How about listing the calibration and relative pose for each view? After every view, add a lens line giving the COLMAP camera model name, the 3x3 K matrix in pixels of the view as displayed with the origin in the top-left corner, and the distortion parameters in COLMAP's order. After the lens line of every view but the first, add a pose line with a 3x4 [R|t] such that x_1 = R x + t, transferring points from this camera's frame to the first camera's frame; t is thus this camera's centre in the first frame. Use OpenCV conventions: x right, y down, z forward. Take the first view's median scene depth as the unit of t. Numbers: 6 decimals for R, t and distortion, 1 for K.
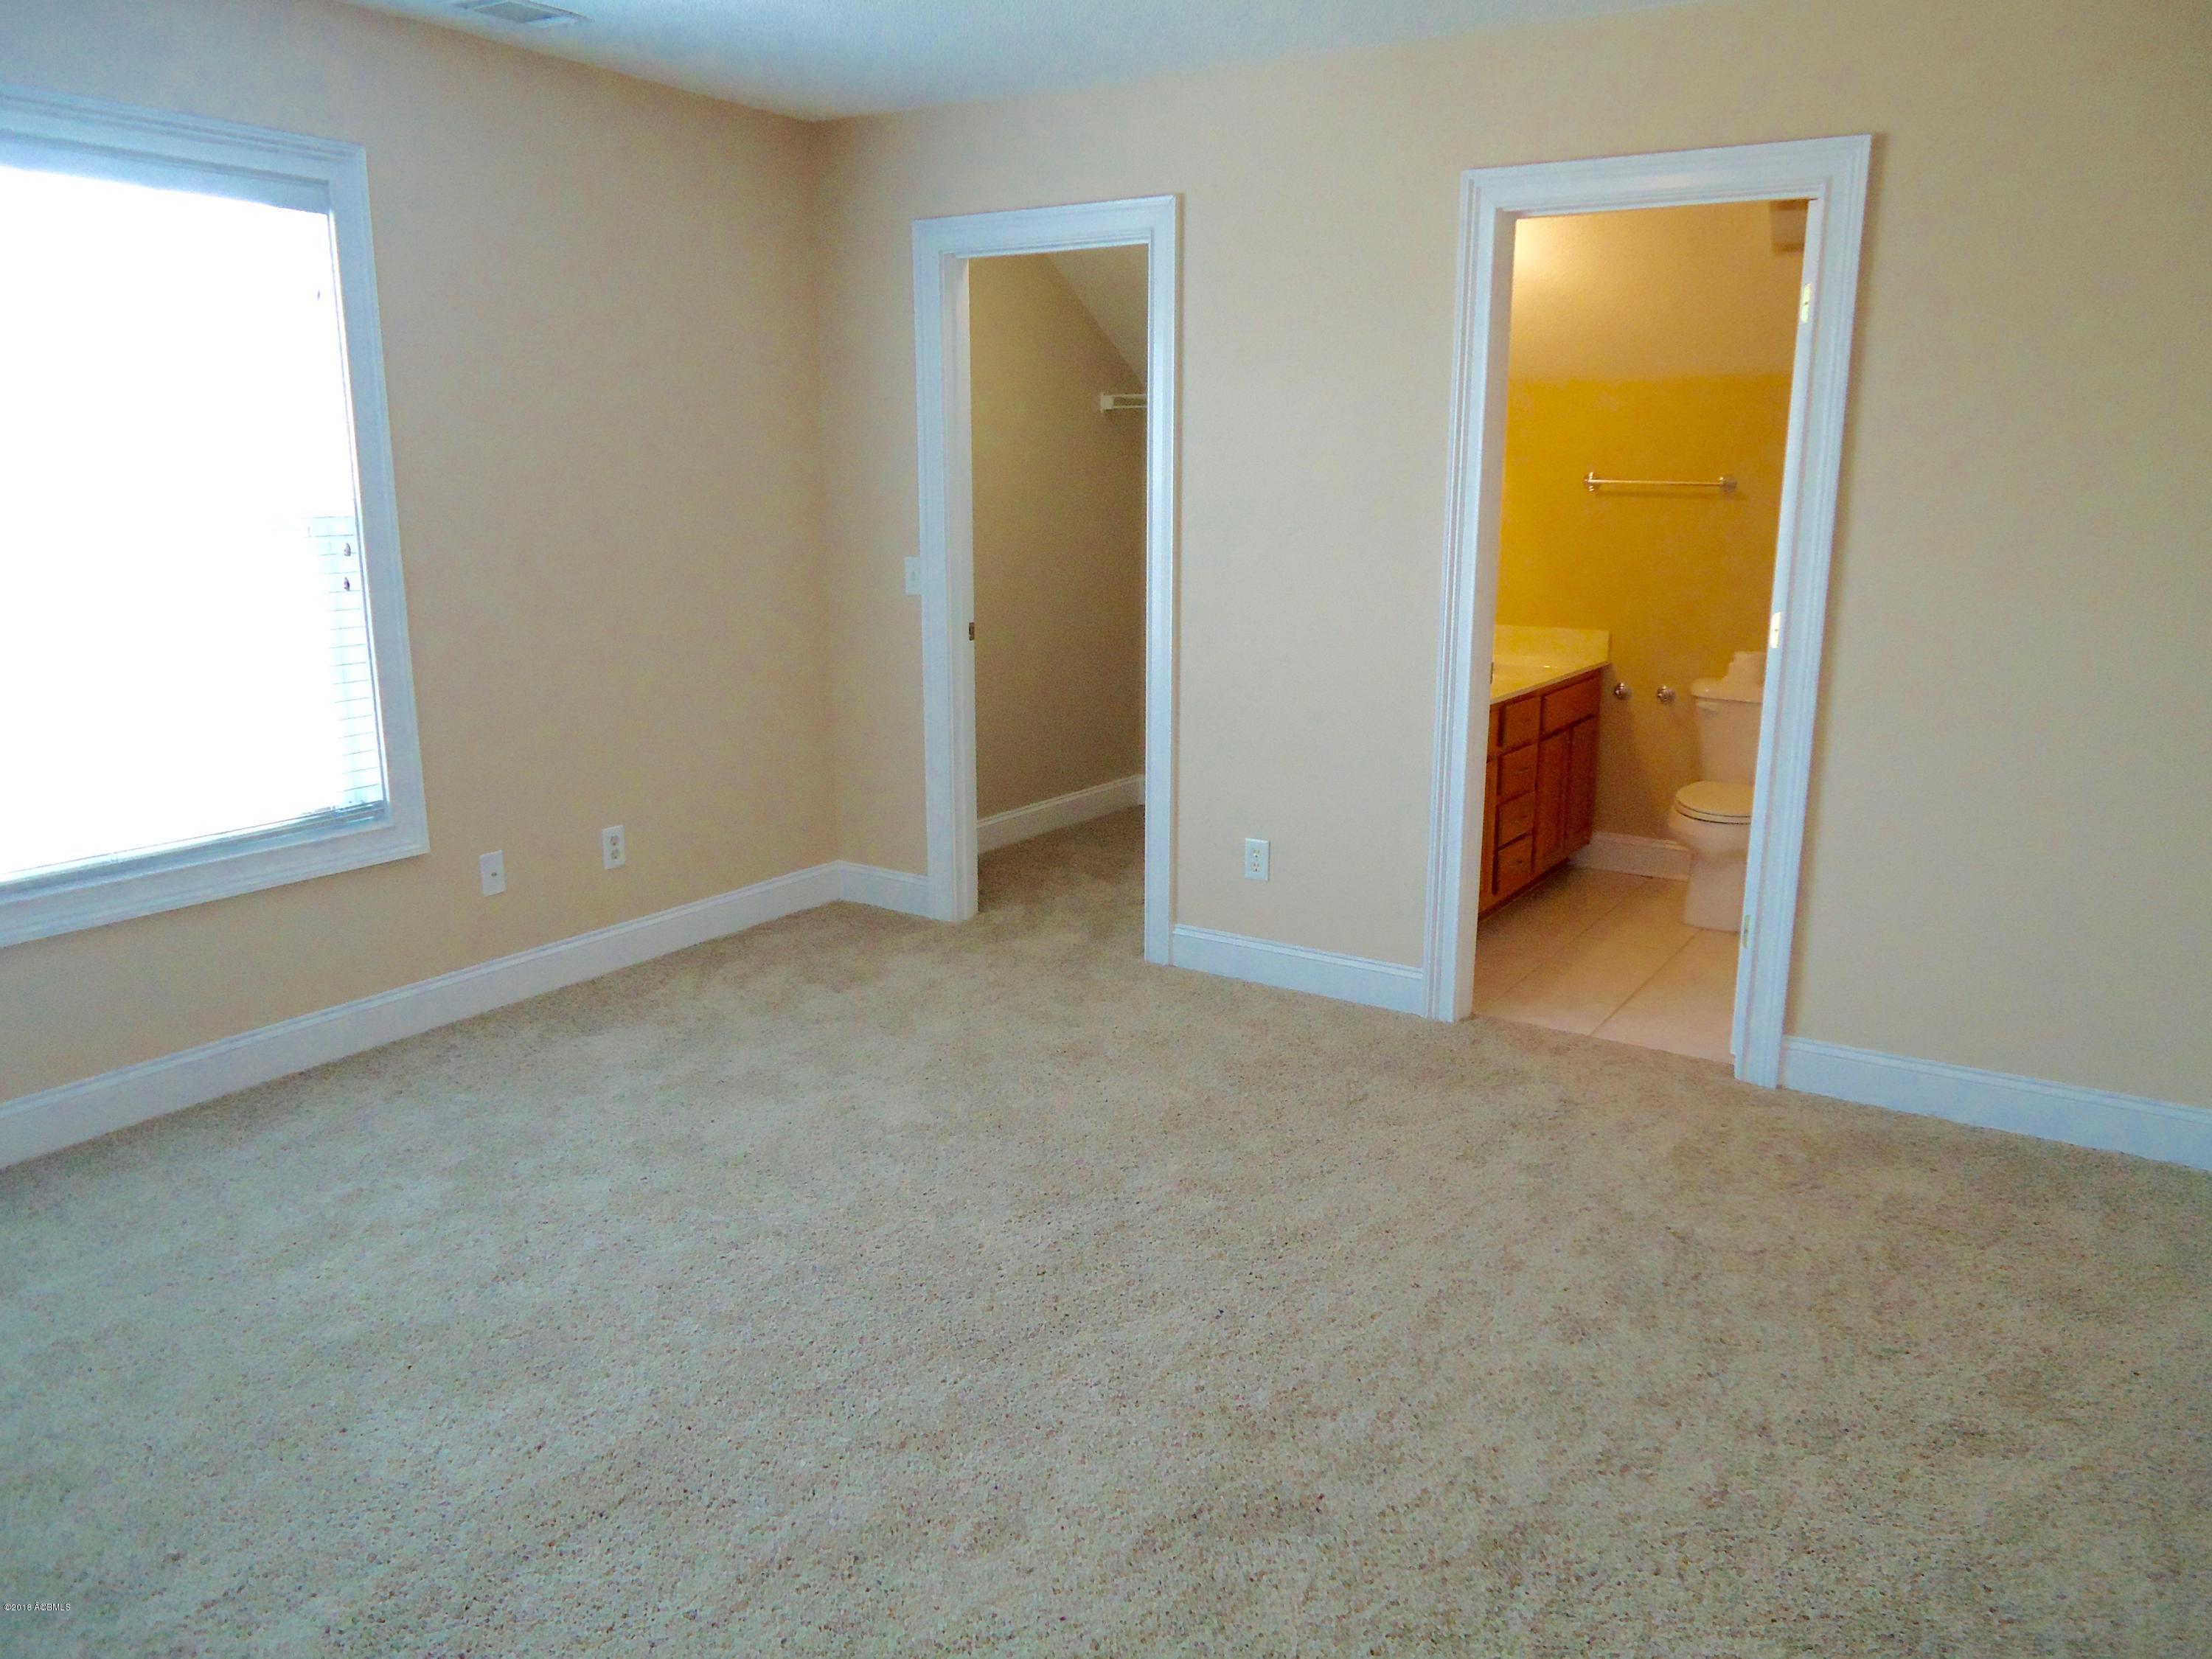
lens RADIAL K [[1604.2, 0, 1106.0], [0, 1604.2, 829.5], [0, 0, 1]] dist [-0.008657, 0.011229]
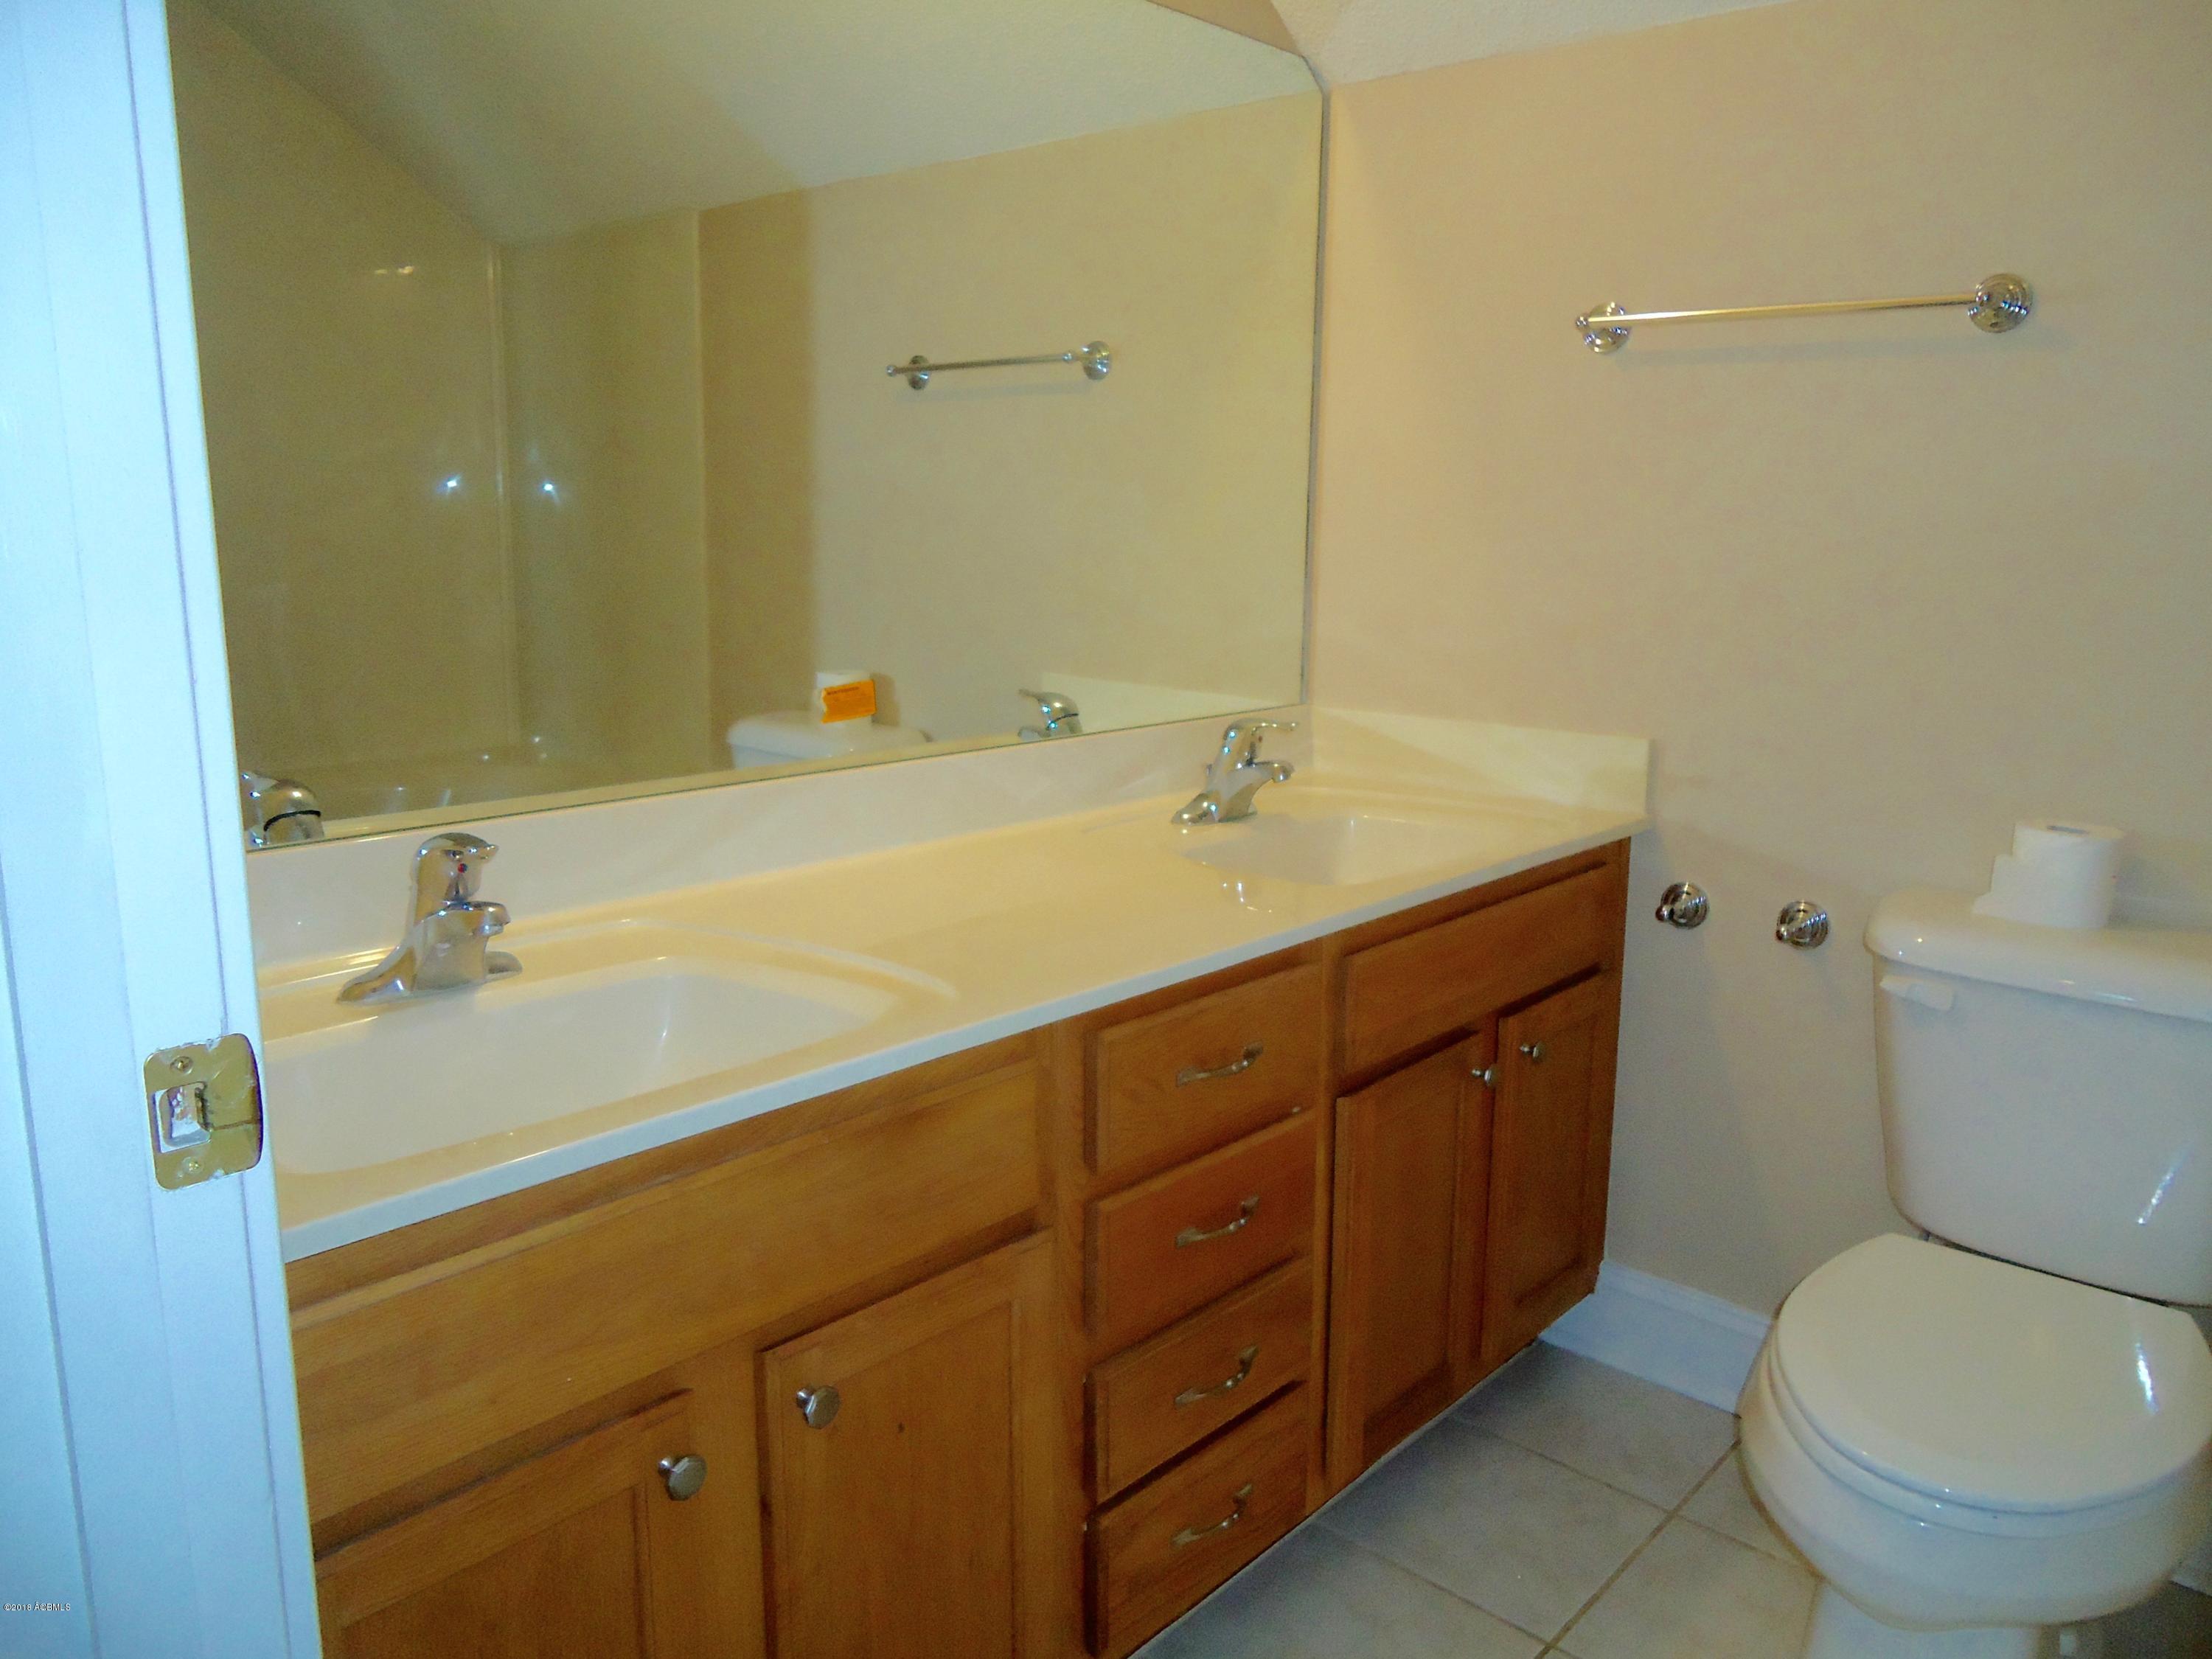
lens RADIAL K [[1604.2, 0, 1106.0], [0, 1604.2, 829.5], [0, 0, 1]] dist [-0.008657, 0.011229]
pose [[0.987081, 0.040221, -0.155093, 0.253346], [-0.044856, 0.998642, -0.026499, -0.089598], [0.153816, 0.033114, 0.987544, 0.634372]]
